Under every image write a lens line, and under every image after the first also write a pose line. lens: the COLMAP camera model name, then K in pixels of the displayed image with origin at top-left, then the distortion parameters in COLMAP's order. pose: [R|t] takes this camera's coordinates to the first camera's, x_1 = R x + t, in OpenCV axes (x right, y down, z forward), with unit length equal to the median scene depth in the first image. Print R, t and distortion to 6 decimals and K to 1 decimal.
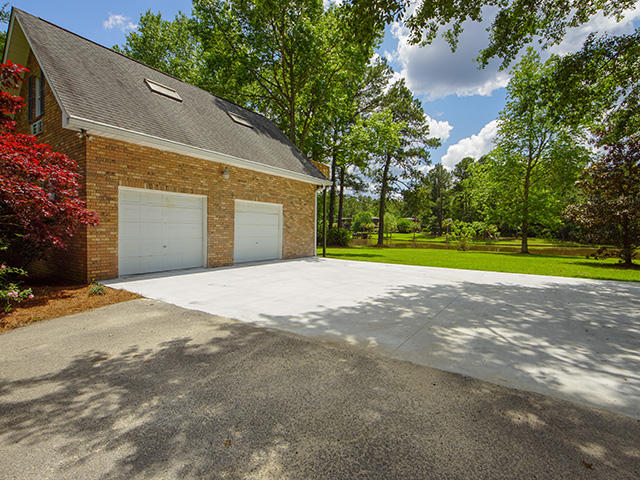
lens RADIAL K [[259.2, 0, 320.0], [0, 259.2, 240.0], [0, 0, 1]] dist [-0.000284, -0.000021]
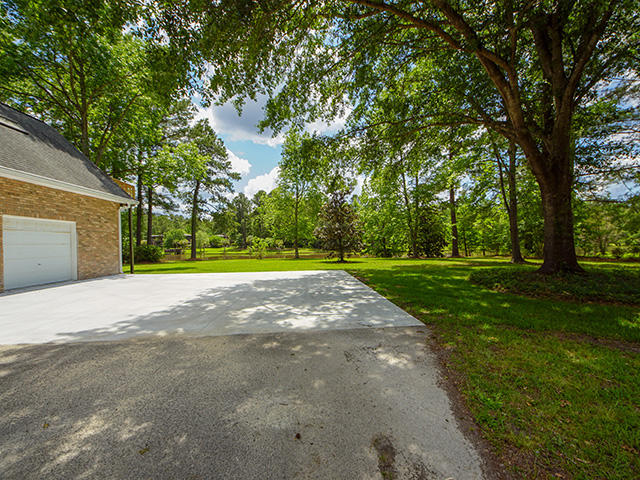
lens RADIAL K [[253.7, 0, 320.5], [0, 253.7, 249.6], [0, 0, 1]] dist [0.026715, -0.021997]
pose [[0.792639, -0.038213, 0.608492, -0.005643], [0.049784, 0.998758, -0.002128, 0.009429], [-0.607655, 0.031980, 0.793557, -0.246630]]
